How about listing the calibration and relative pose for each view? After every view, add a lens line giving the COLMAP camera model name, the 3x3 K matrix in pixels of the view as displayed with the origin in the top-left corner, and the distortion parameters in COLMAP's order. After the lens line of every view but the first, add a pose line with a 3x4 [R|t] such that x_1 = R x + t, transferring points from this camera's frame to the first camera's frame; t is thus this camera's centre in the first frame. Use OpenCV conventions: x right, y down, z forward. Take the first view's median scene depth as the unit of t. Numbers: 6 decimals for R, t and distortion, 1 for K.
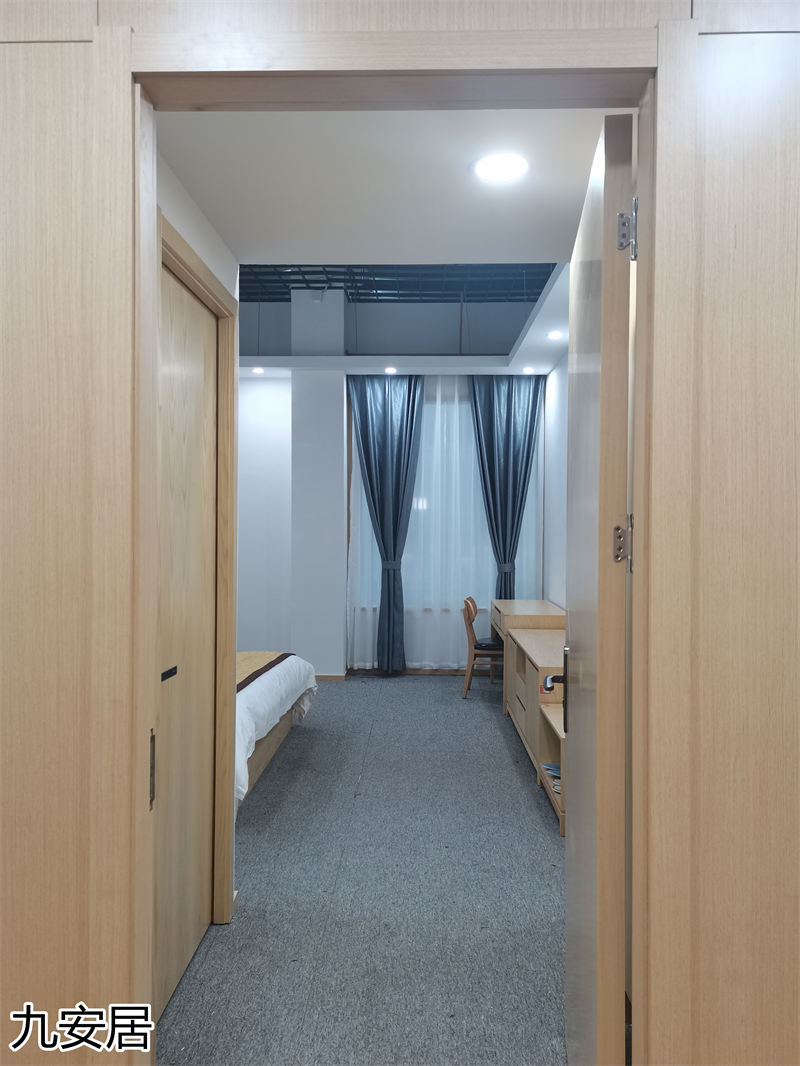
lens RADIAL K [[807.8, 0, 399.2], [0, 807.8, 530.7], [0, 0, 1]] dist [0.028557, -0.018953]
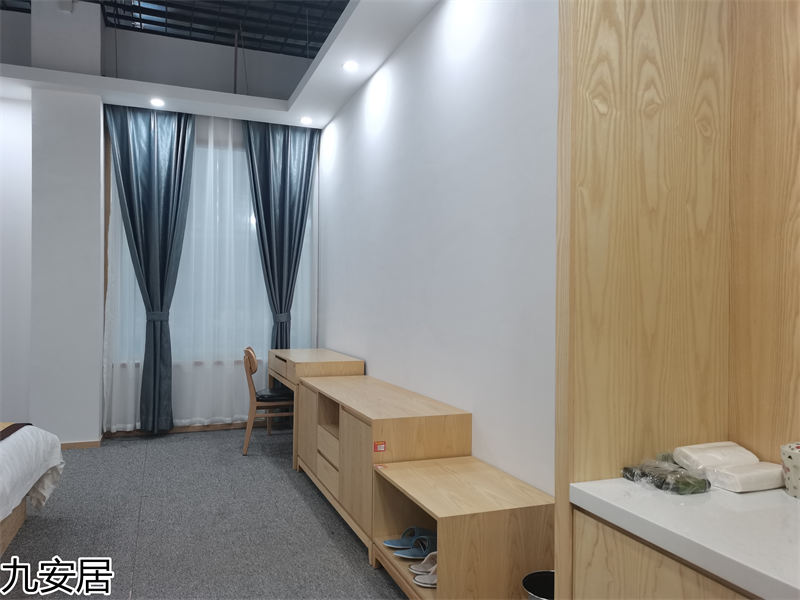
lens RADIAL K [[606.3, 0, 403.1], [0, 606.3, 299.8], [0, 0, 1]] dist [0.028557, -0.018953]
pose [[0.920486, 0.002077, 0.390770, -0.023598], [0.001829, 0.999952, -0.009624, 0.031183], [-0.390771, 0.009573, 0.920438, 0.250307]]
